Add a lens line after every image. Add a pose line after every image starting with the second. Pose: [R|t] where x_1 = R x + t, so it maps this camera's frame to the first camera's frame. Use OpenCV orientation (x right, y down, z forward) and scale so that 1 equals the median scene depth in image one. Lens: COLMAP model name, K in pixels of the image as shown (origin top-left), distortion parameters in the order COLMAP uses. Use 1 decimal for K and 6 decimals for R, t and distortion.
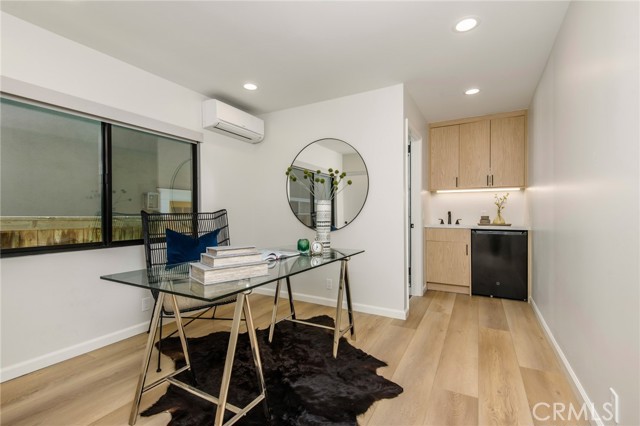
lens RADIAL K [[294.0, 0, 315.8], [0, 294.0, 212.8], [0, 0, 1]] dist [0.000693, -0.000355]
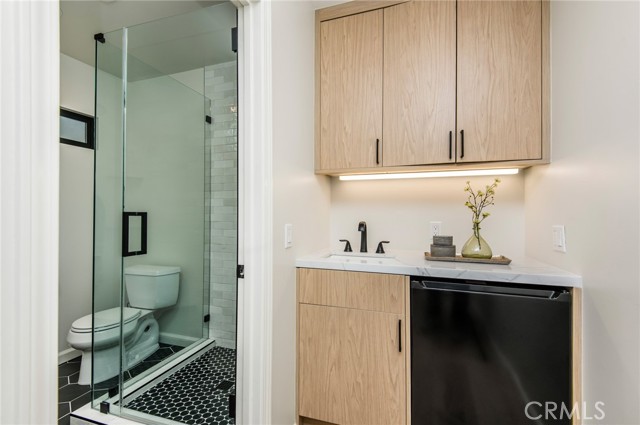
lens RADIAL K [[294.0, 0, 319.1], [0, 294.0, 210.3], [0, 0, 1]] dist [0.000693, -0.000355]
pose [[0.982688, 0.007187, 0.185130, 0.338774], [-0.004583, 0.999885, -0.014489, -0.017736], [-0.185213, 0.013389, 0.982607, 0.643135]]
